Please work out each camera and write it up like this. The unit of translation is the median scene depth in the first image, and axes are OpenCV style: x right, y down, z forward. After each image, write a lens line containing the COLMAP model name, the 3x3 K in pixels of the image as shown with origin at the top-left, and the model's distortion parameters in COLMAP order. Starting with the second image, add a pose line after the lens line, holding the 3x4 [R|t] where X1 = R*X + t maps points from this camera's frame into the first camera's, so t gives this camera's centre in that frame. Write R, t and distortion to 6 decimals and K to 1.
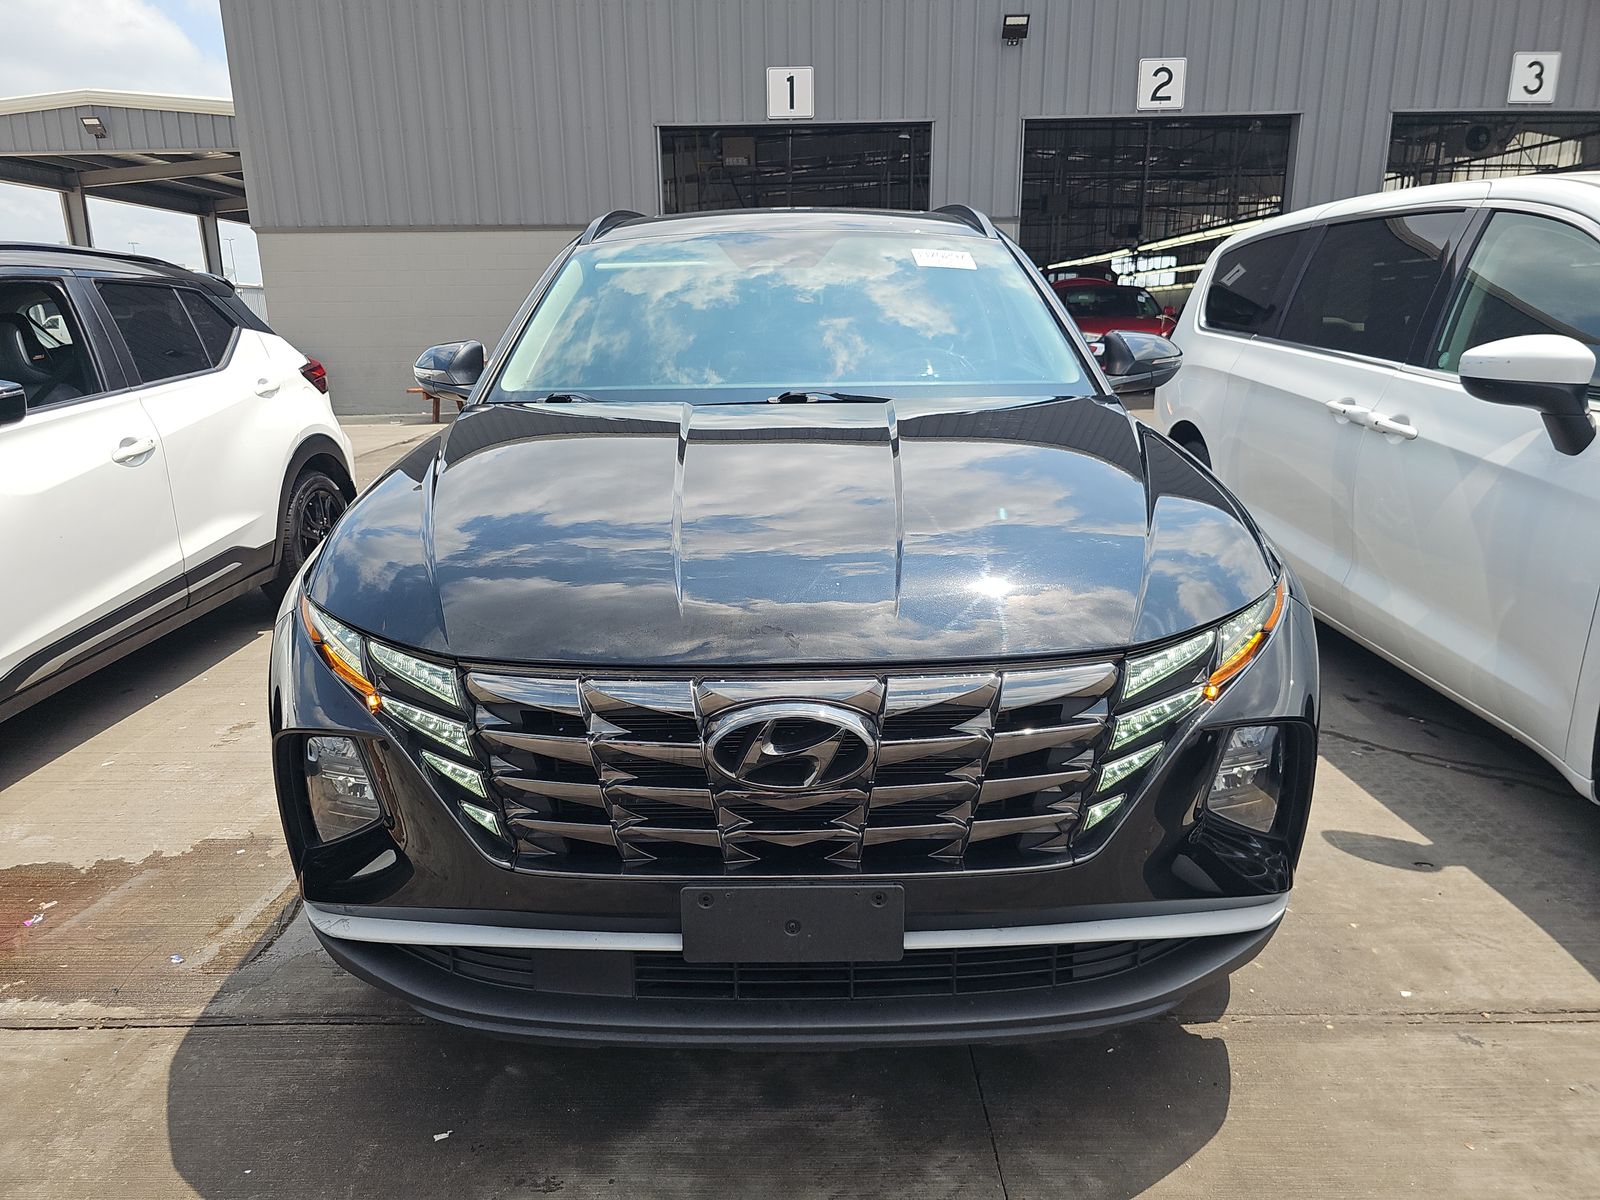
lens RADIAL K [[1079.1, 0, 794.0], [0, 1079.1, 604.2], [0, 0, 1]] dist [0.010951, 0.003832]
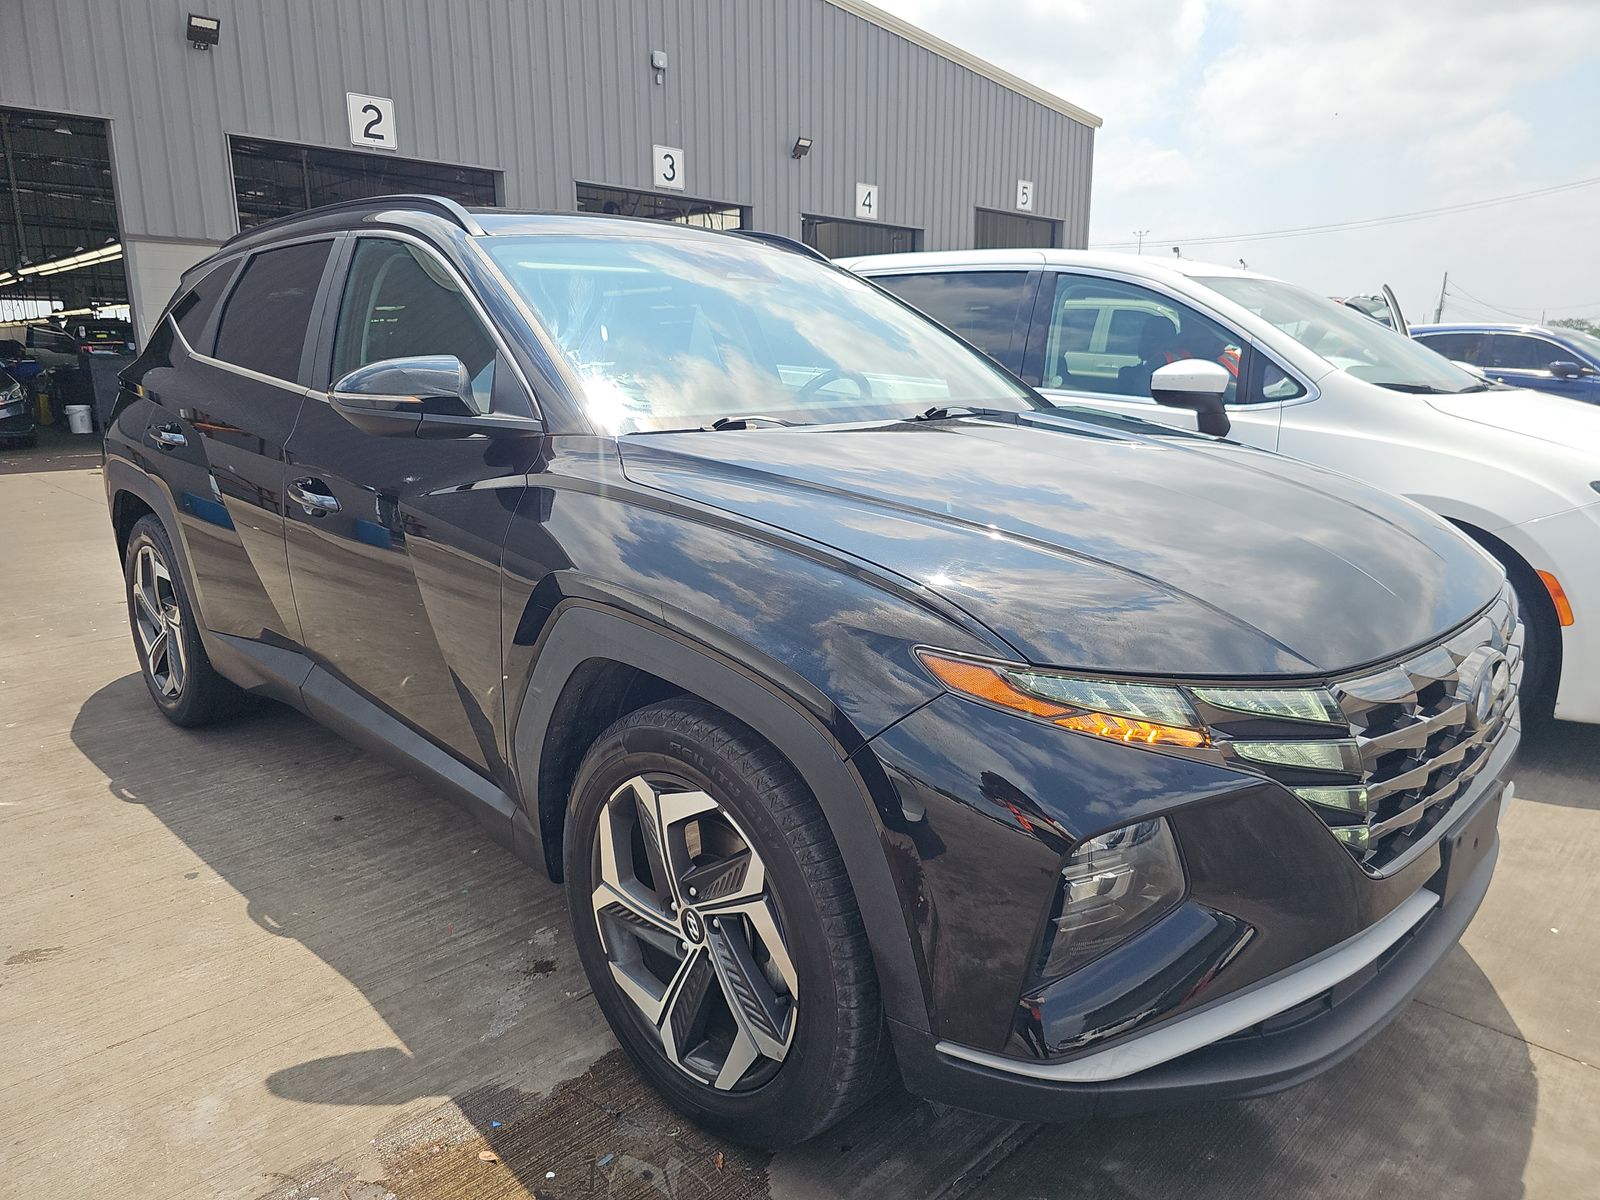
lens RADIAL K [[1079.1, 0, 798.2], [0, 1079.1, 596.4], [0, 0, 1]] dist [0.010951, 0.003832]
pose [[0.694005, -0.149882, 0.704196, -0.155433], [0.181016, 0.982997, 0.030825, -0.015752], [-0.696843, 0.106078, 0.709336, 0.077683]]
